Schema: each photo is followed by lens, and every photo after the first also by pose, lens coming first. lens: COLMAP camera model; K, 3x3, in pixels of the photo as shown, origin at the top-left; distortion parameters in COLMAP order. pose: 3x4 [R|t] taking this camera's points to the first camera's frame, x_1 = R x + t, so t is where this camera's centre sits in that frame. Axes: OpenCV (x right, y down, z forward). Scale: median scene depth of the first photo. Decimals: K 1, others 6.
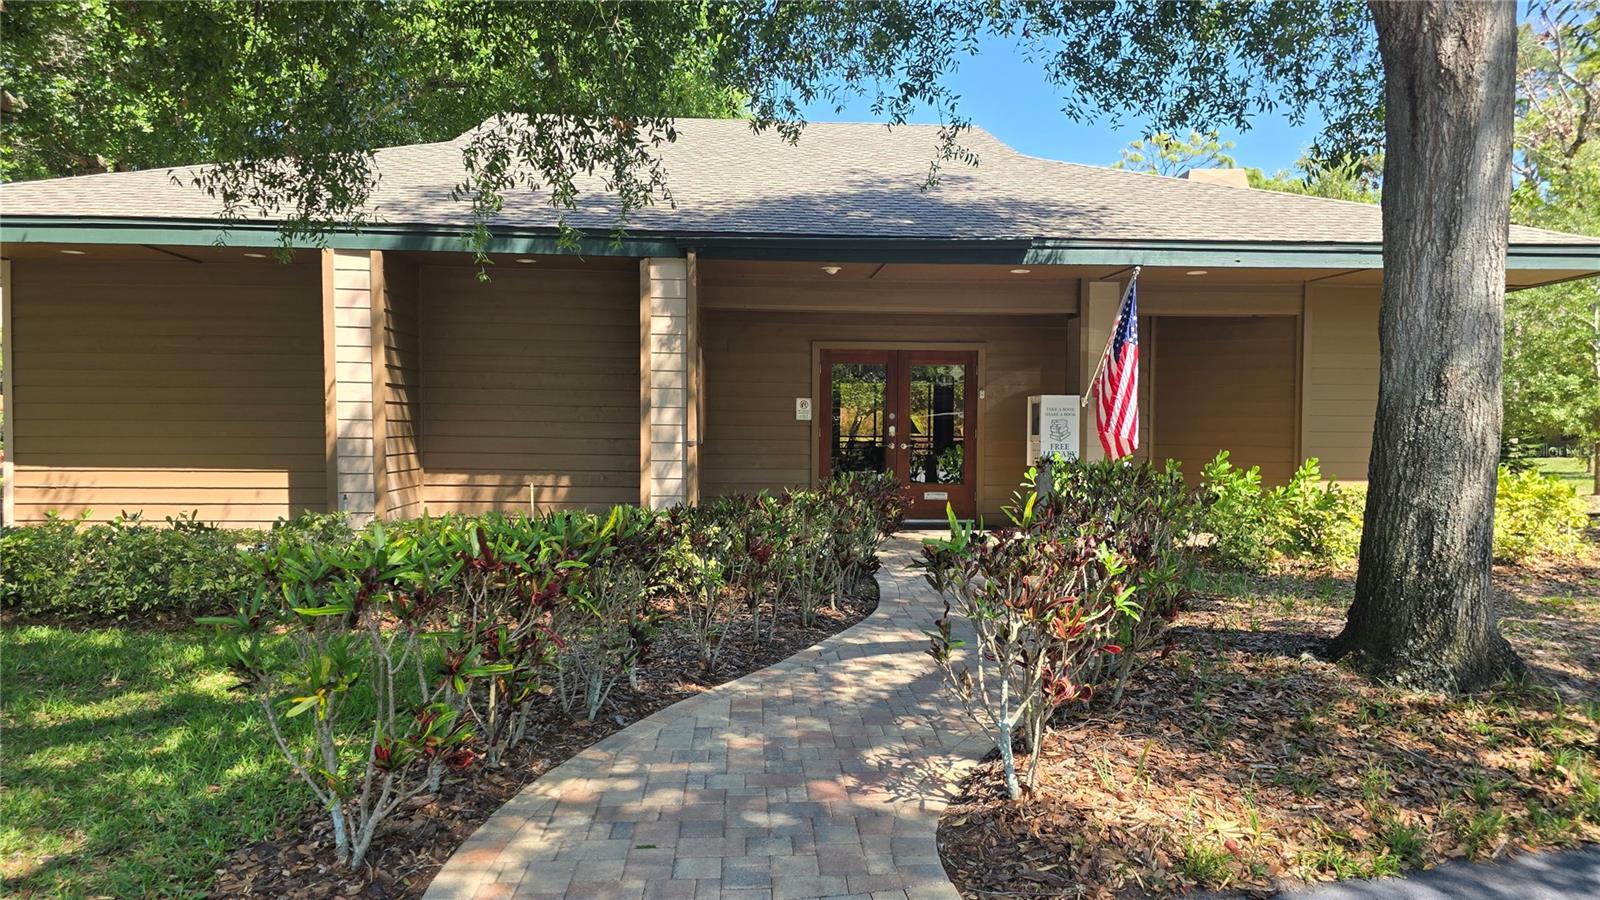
lens RADIAL K [[1126.3, 0, 800.0], [0, 1126.3, 450.0], [0, 0, 1]] dist [0.001698, 0.001184]
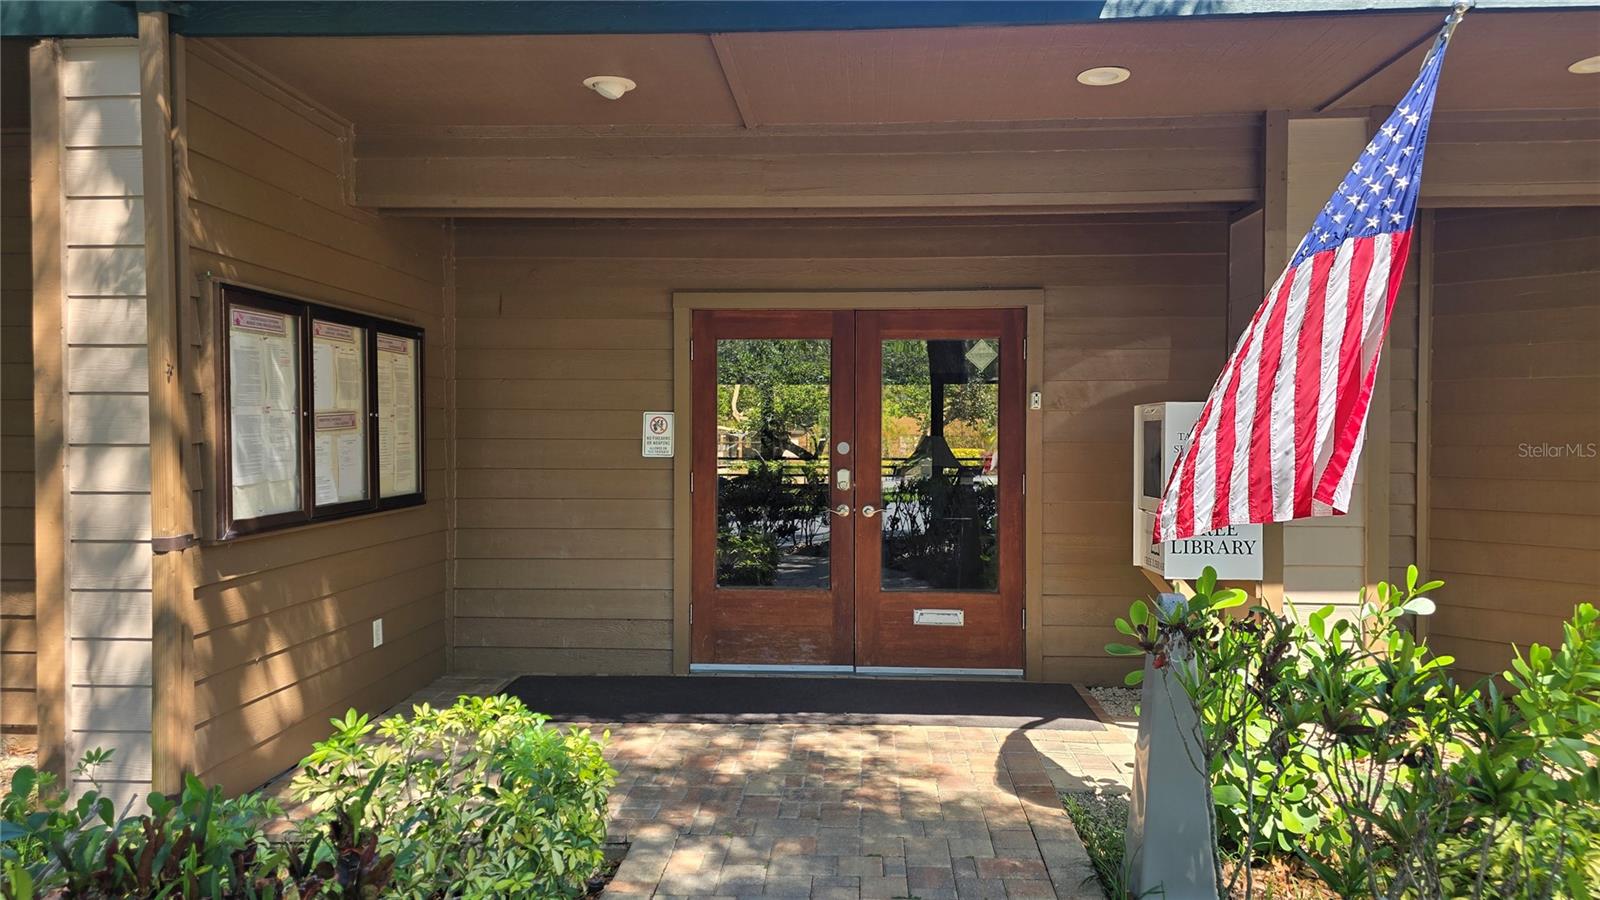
lens RADIAL K [[1126.3, 0, 800.0], [0, 1126.3, 450.0], [0, 0, 1]] dist [0.001698, 0.001184]
pose [[0.993472, -0.003585, -0.114022, 0.121654], [0.003206, 0.999989, -0.003504, -0.028684], [0.114033, 0.003116, 0.993472, 0.544517]]
